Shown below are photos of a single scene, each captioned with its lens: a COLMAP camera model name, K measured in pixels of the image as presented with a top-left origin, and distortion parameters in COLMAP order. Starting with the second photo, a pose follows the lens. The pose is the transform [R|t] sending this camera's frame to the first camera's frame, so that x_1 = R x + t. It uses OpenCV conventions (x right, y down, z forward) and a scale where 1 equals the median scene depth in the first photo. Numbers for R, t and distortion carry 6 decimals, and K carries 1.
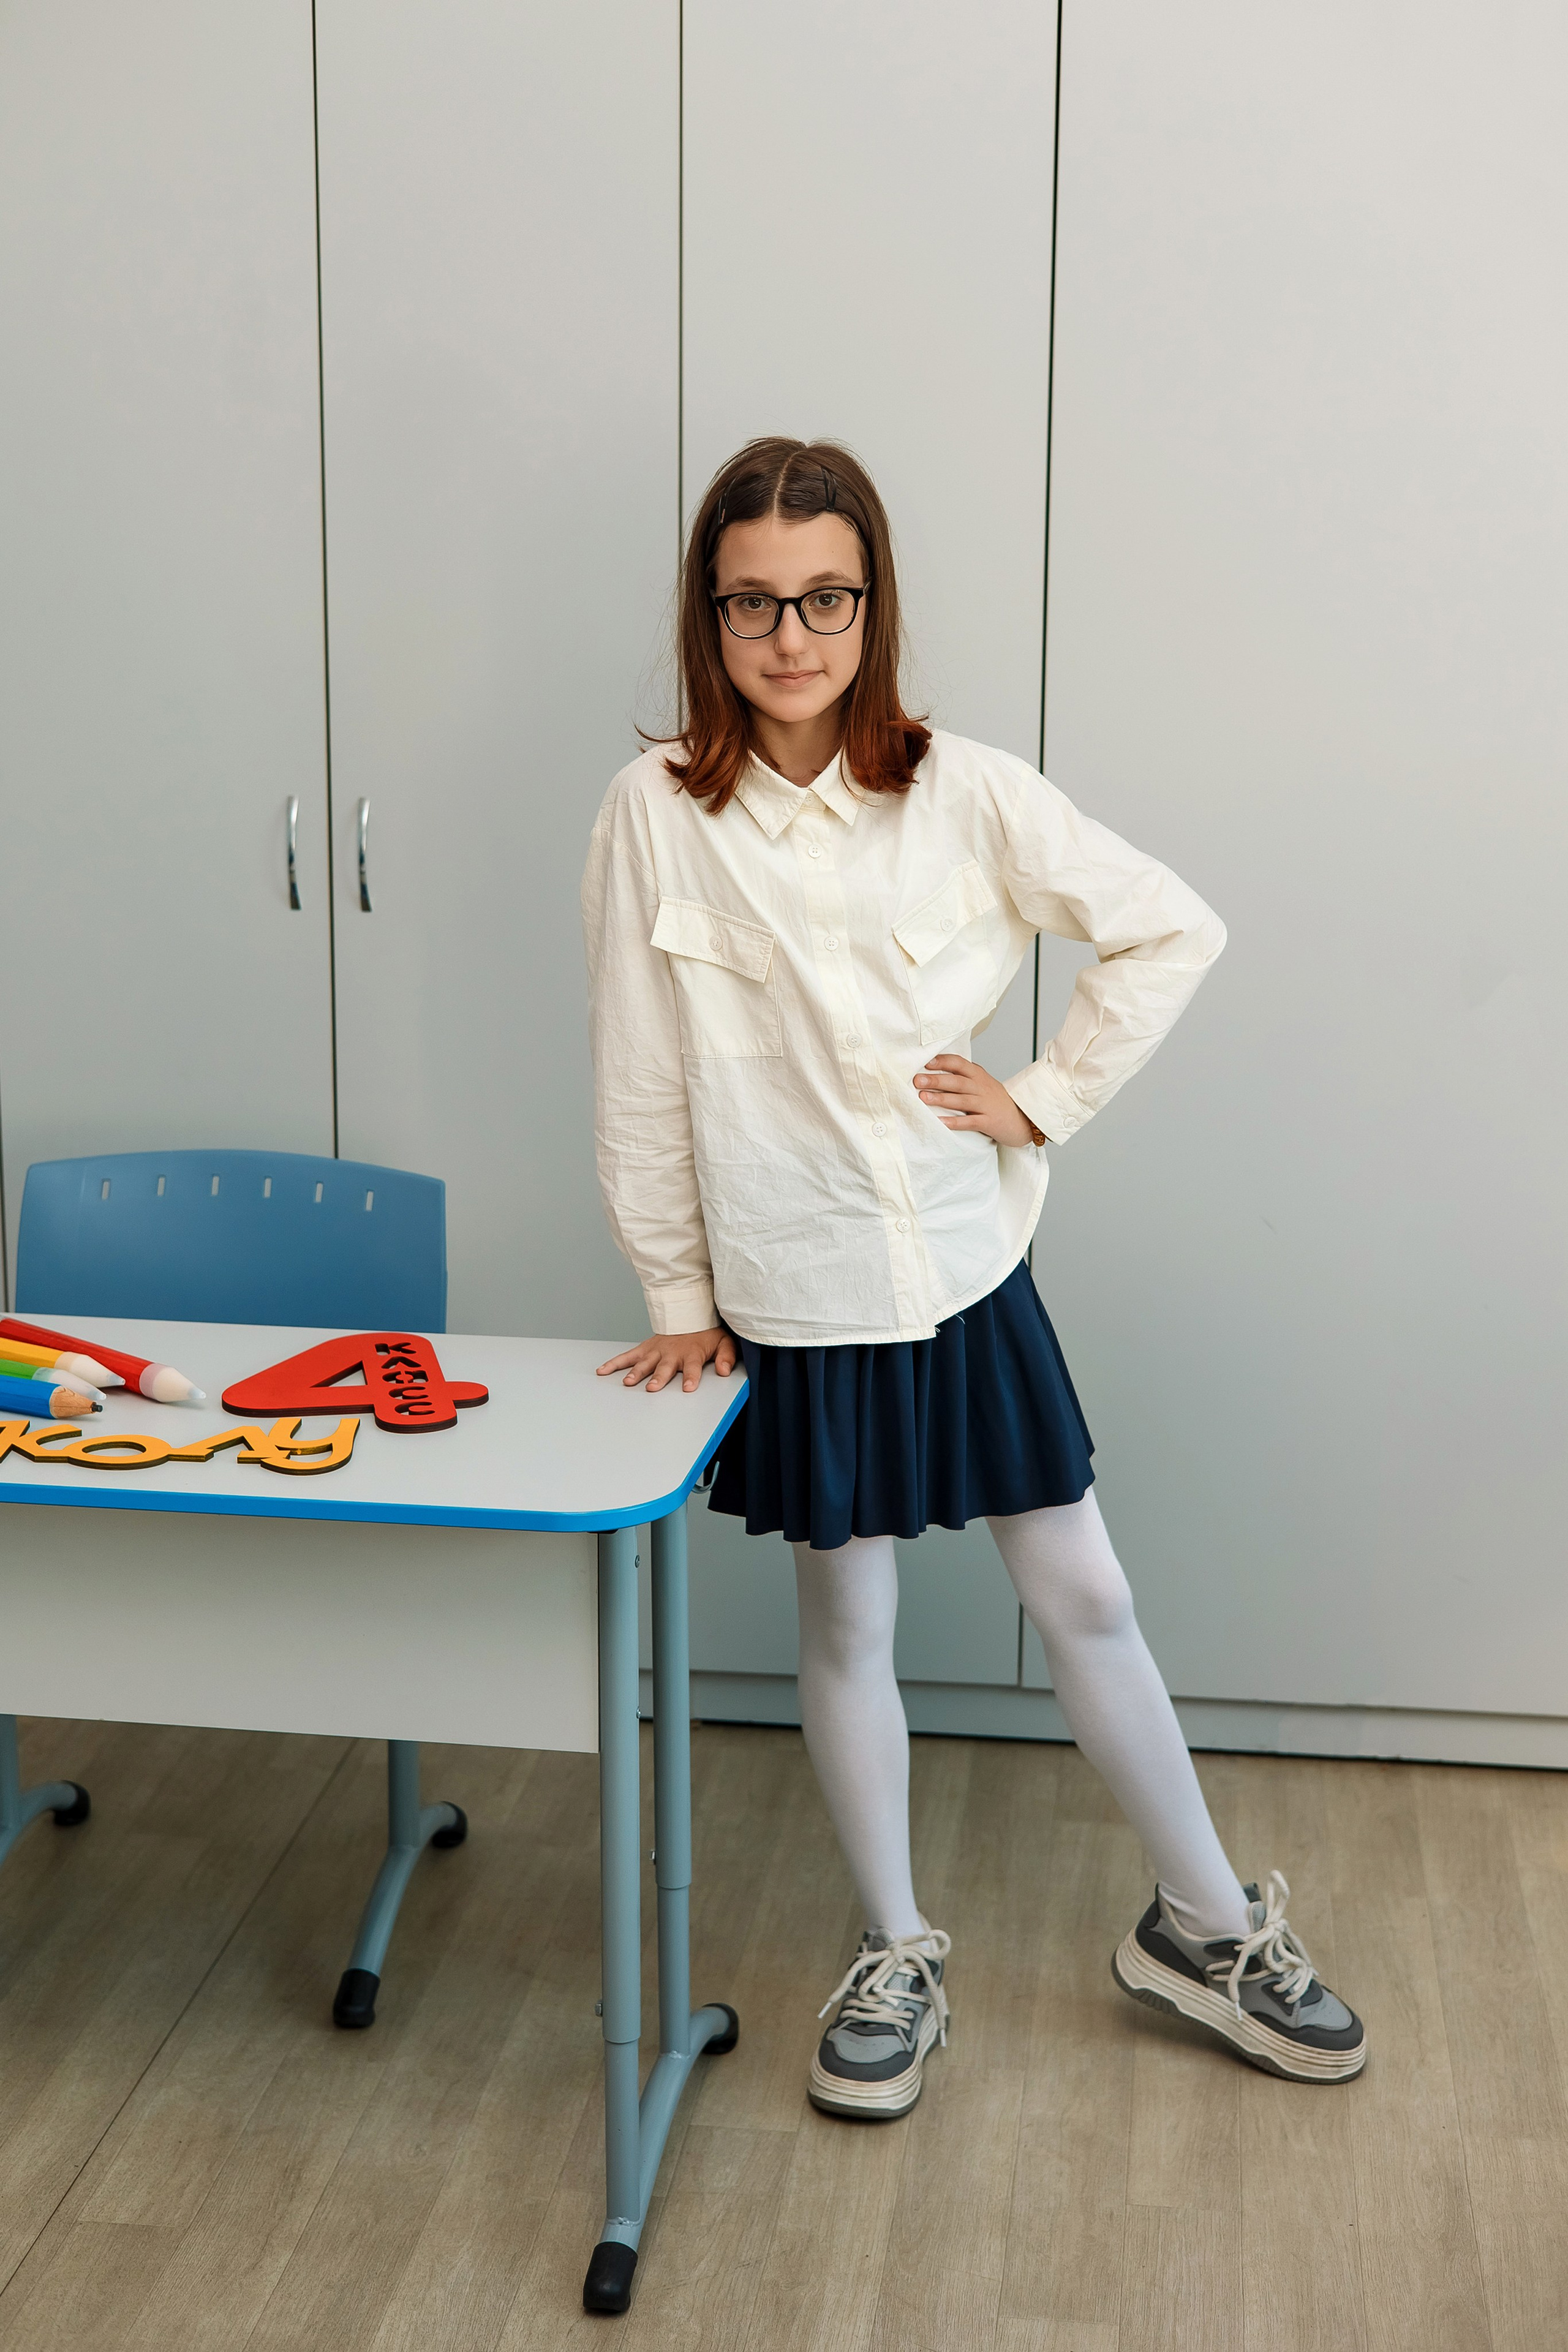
lens RADIAL K [[3336.7, 0, 828.3], [0, 3336.7, 1074.4], [0, 0, 1]] dist [0.005313, -0.007311]
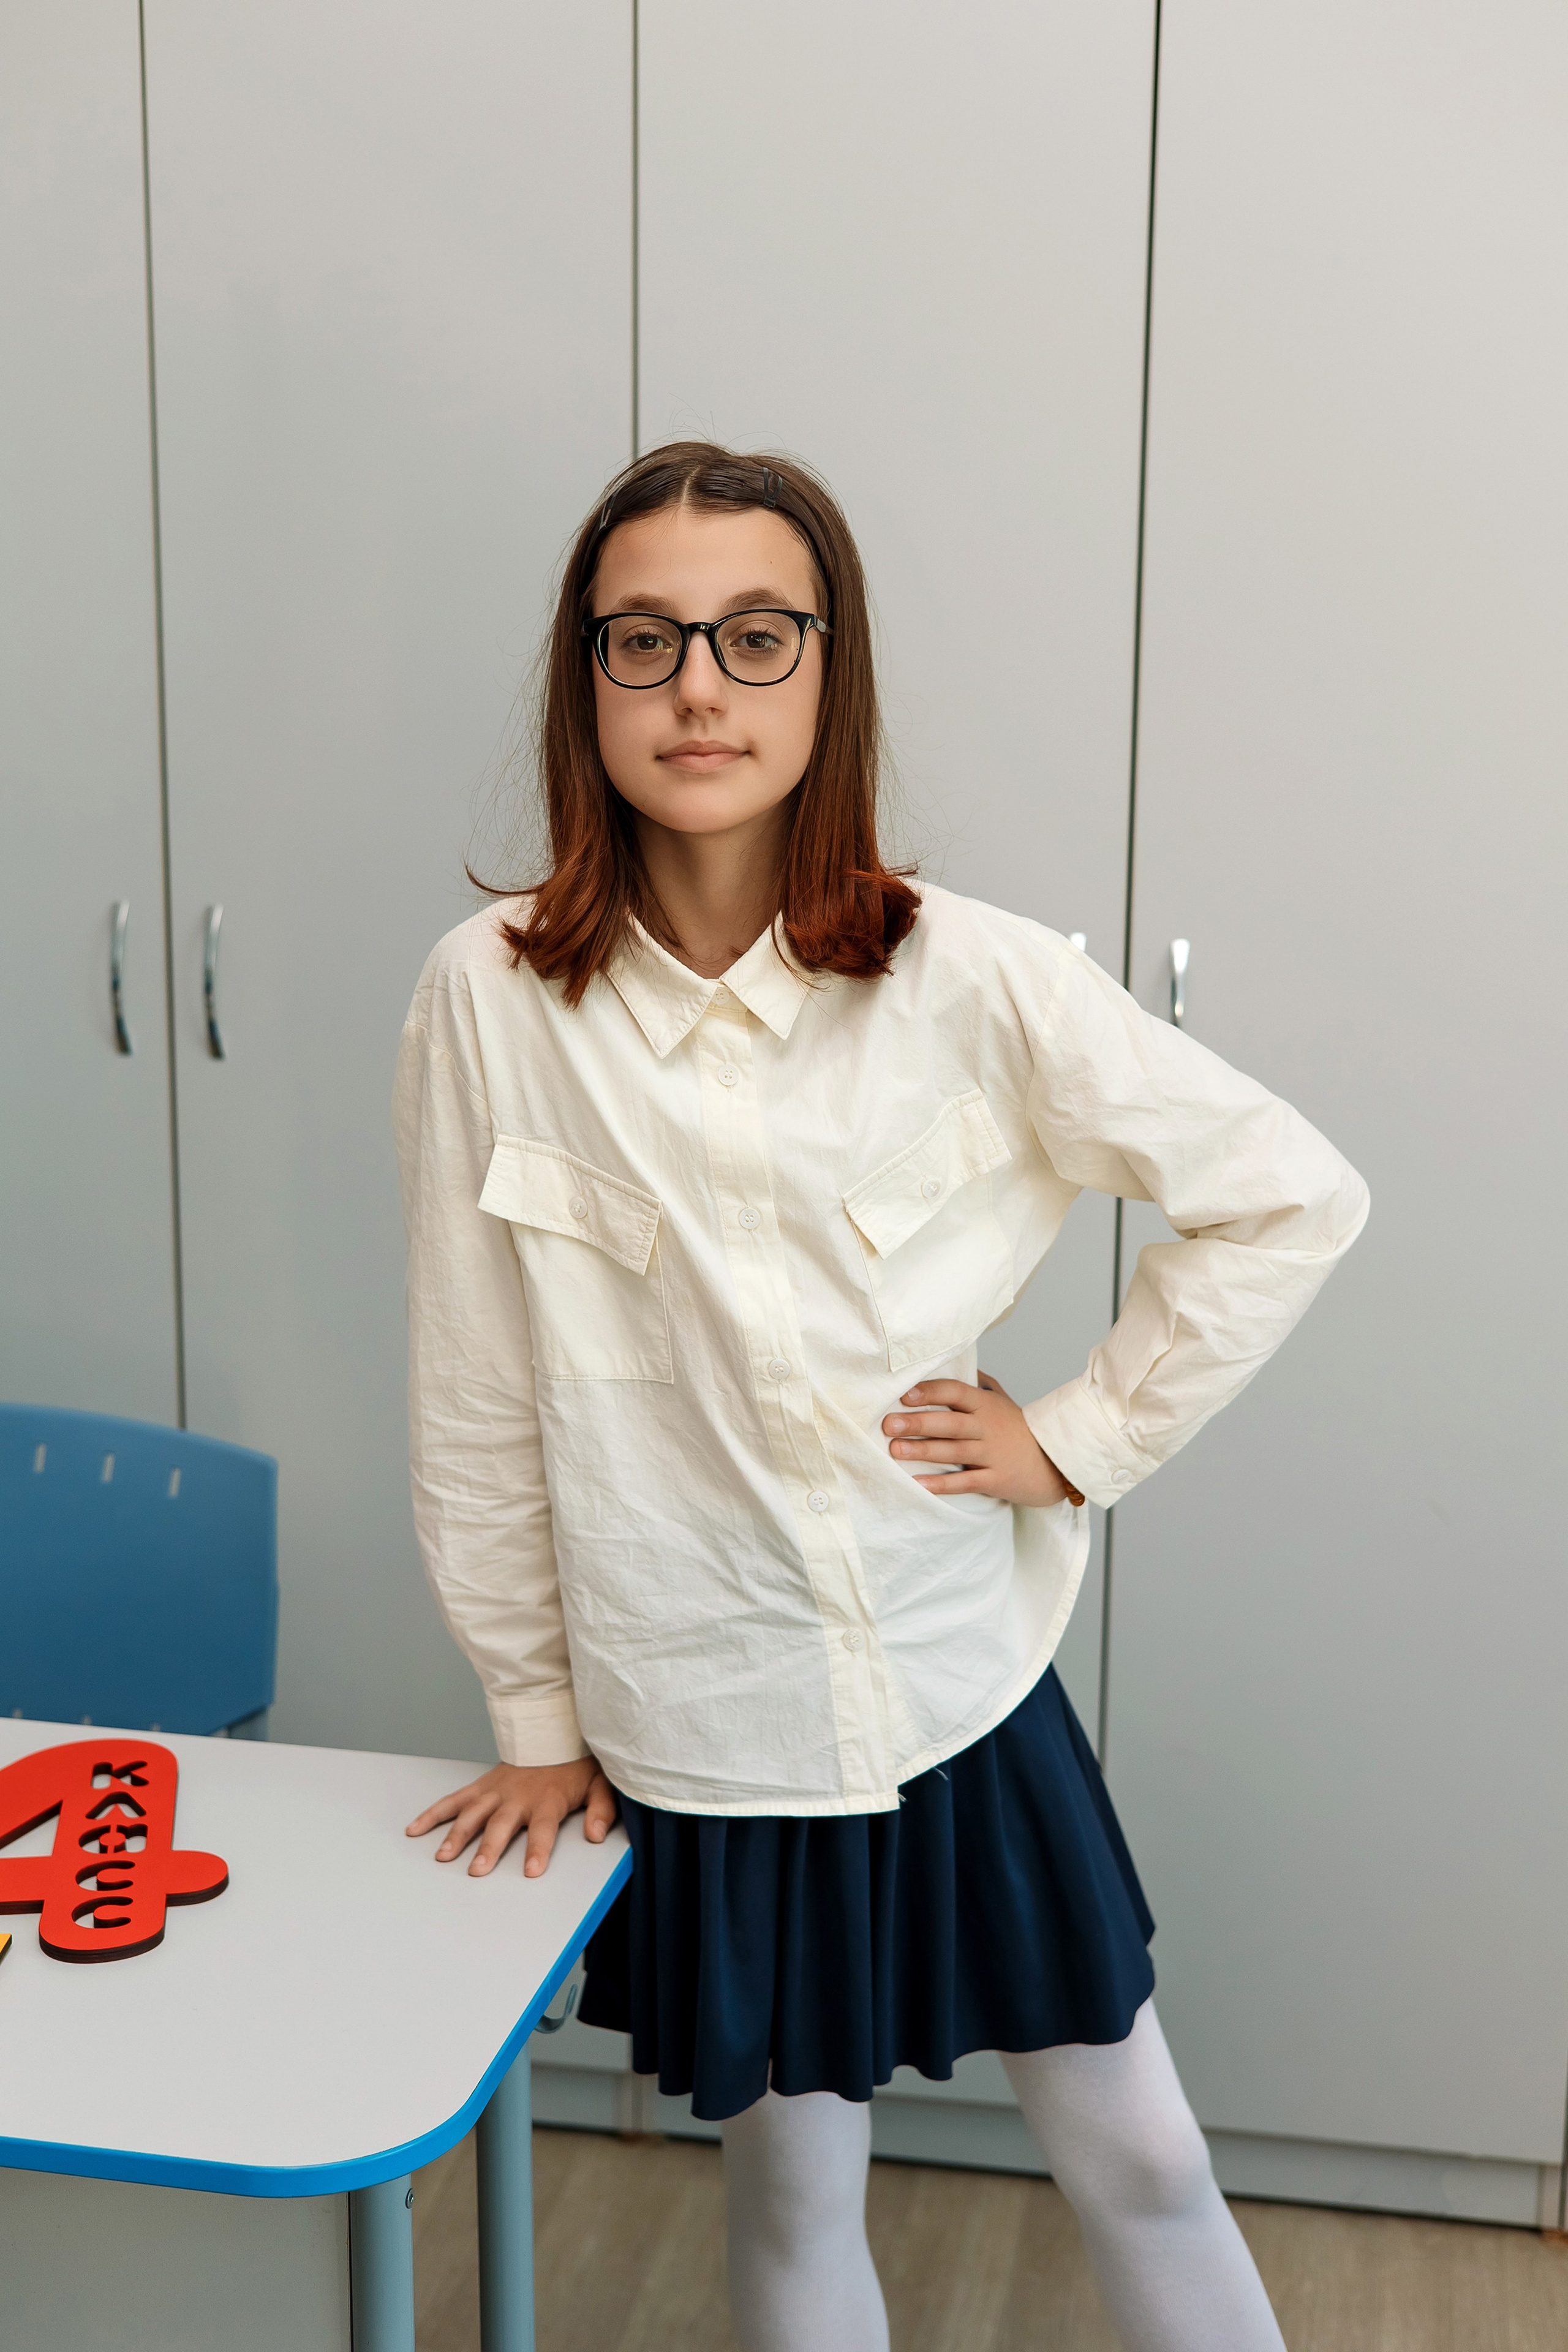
lens RADIAL K [[3362.2, 0, 939.1], [0, 3362.2, 1177.1], [0, 0, 1]] dist [-0.035651, -0.048456]
pose [[0.998243, 0.036175, -0.046933, 0.066997], [-0.033988, 0.998336, 0.046594, -0.077615], [0.048540, -0.044917, 0.997811, 0.341810]]
